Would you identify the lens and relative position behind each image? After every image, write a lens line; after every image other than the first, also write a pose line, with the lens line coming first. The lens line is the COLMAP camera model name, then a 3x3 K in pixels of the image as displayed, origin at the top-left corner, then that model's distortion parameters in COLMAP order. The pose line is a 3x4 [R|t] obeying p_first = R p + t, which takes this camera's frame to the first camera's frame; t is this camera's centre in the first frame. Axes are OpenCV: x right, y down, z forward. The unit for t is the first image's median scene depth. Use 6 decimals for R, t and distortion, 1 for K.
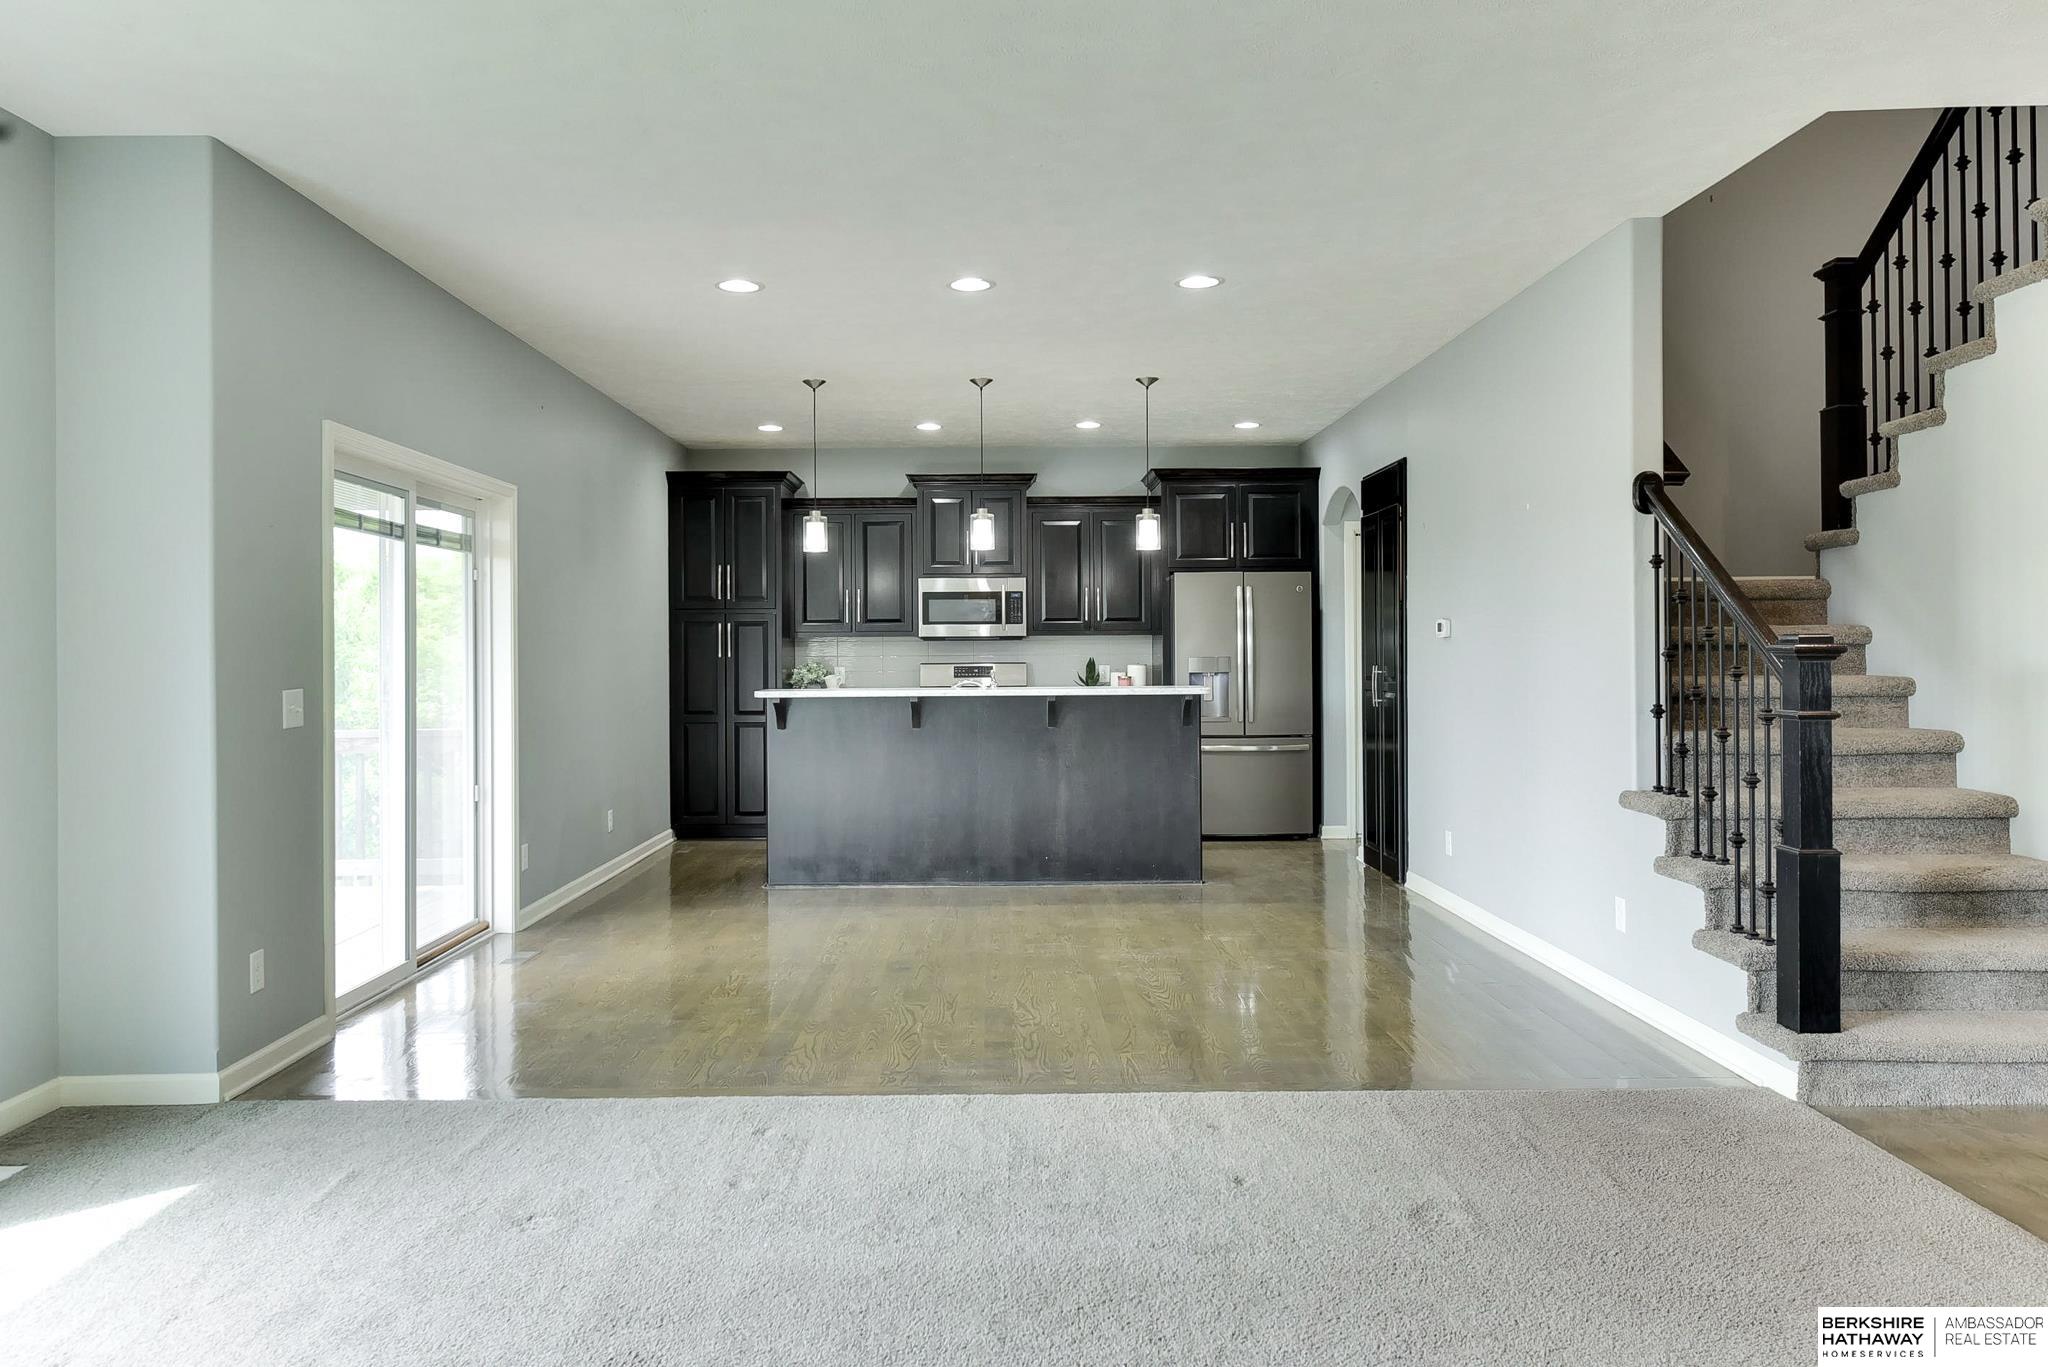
lens RADIAL K [[1371.7, 0, 1025.8], [0, 1371.7, 643.4], [0, 0, 1]] dist [0.004448, 0.000513]
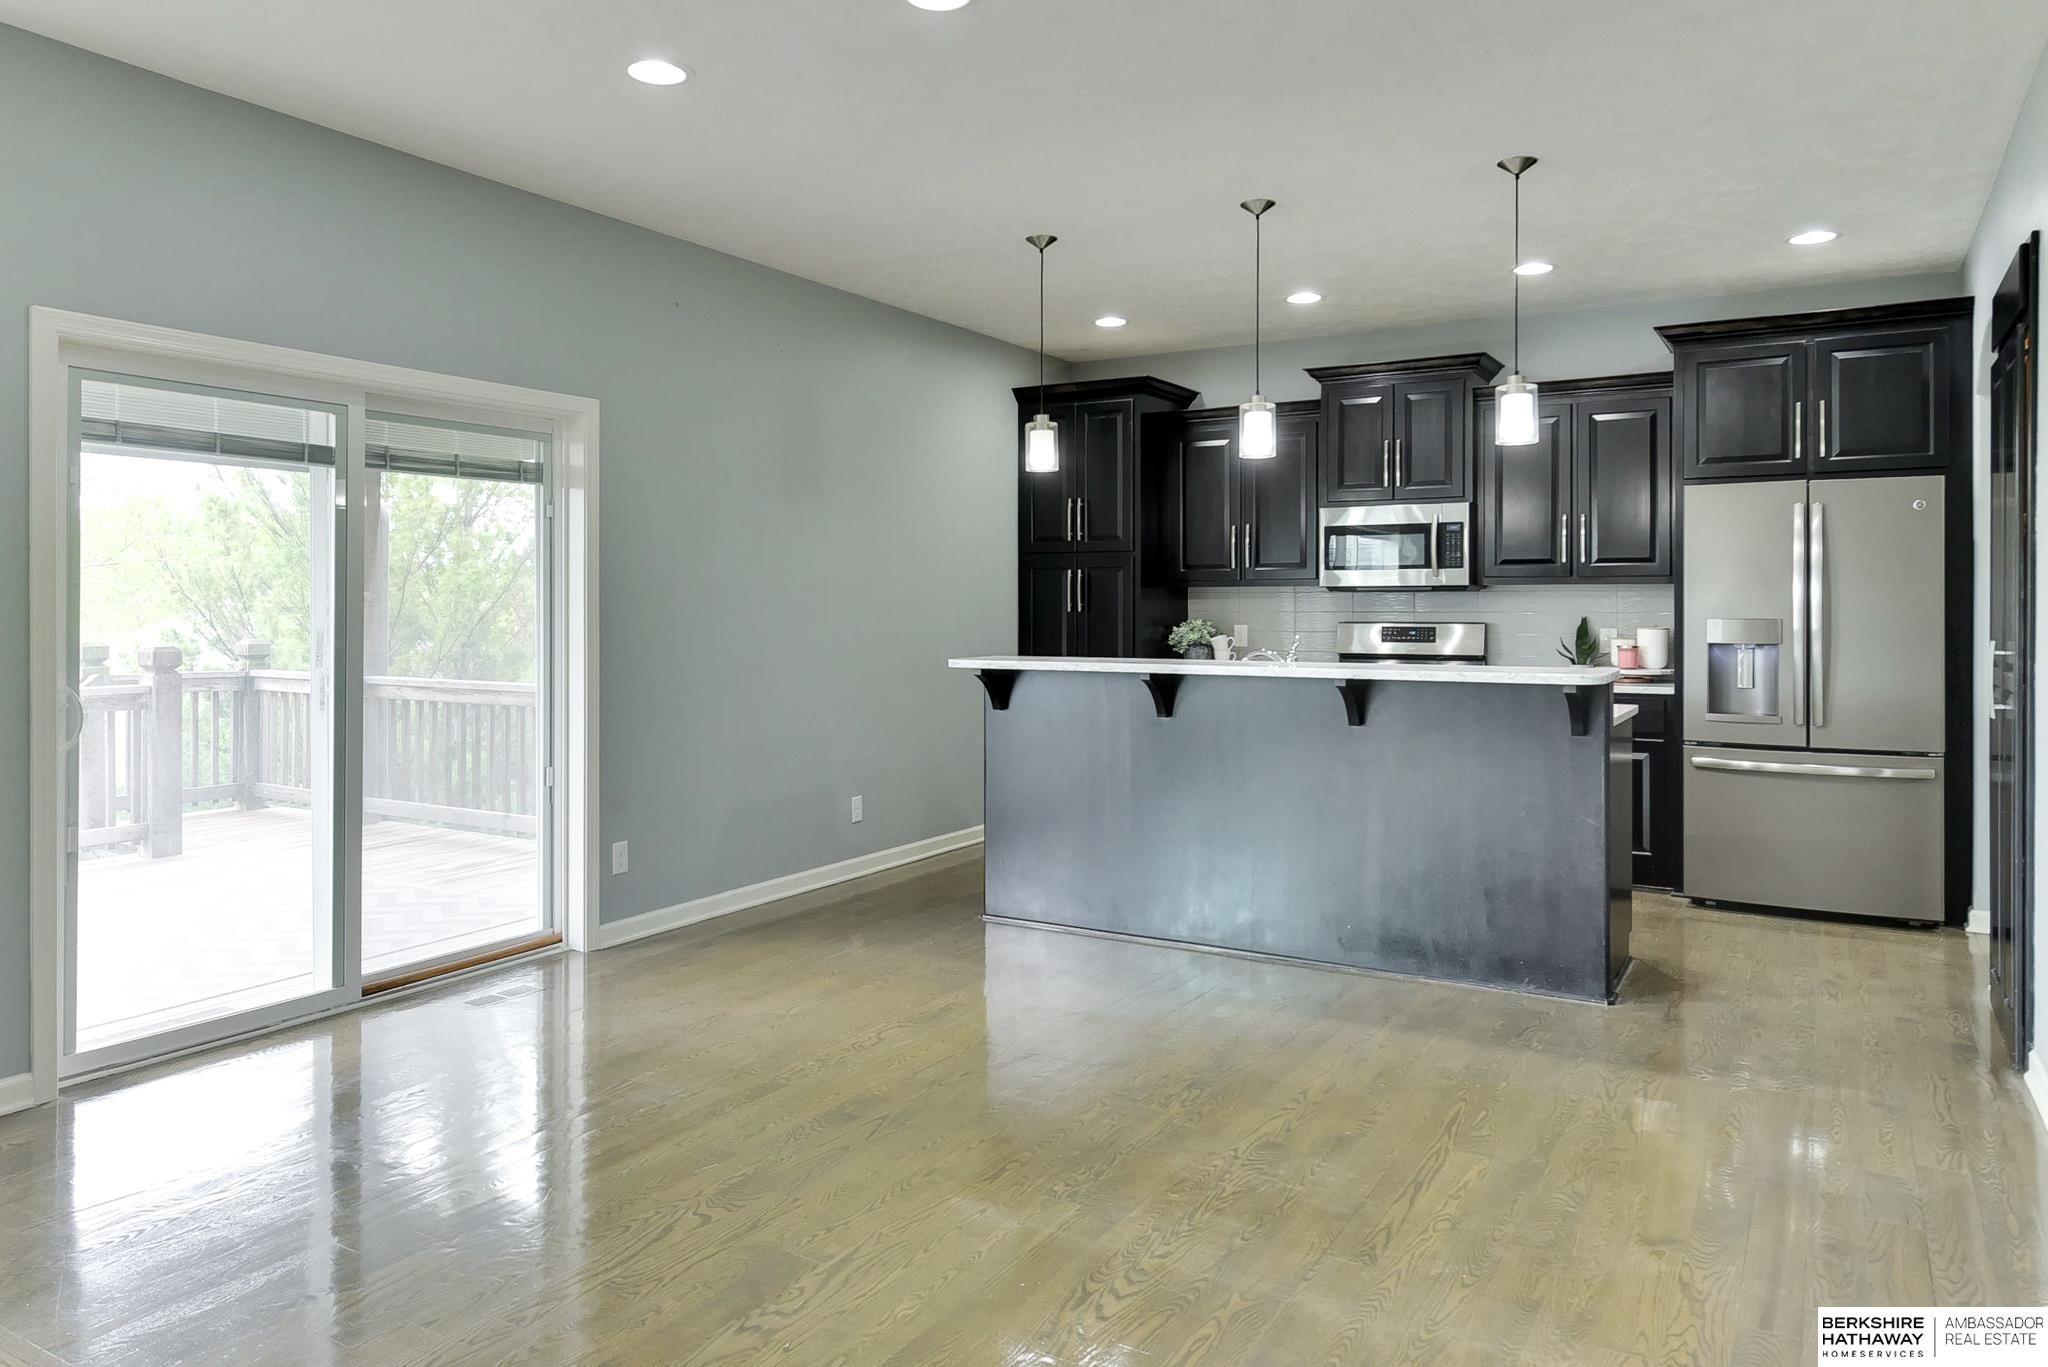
lens RADIAL K [[1353.7, 0, 1022.6], [0, 1353.7, 607.2], [0, 0, 1]] dist [0.001924, -0.000540]
pose [[0.853457, 0.008380, -0.521097, 0.173720], [-0.002696, 0.999928, 0.011665, -0.001677], [0.521157, -0.008550, 0.853418, 0.300967]]
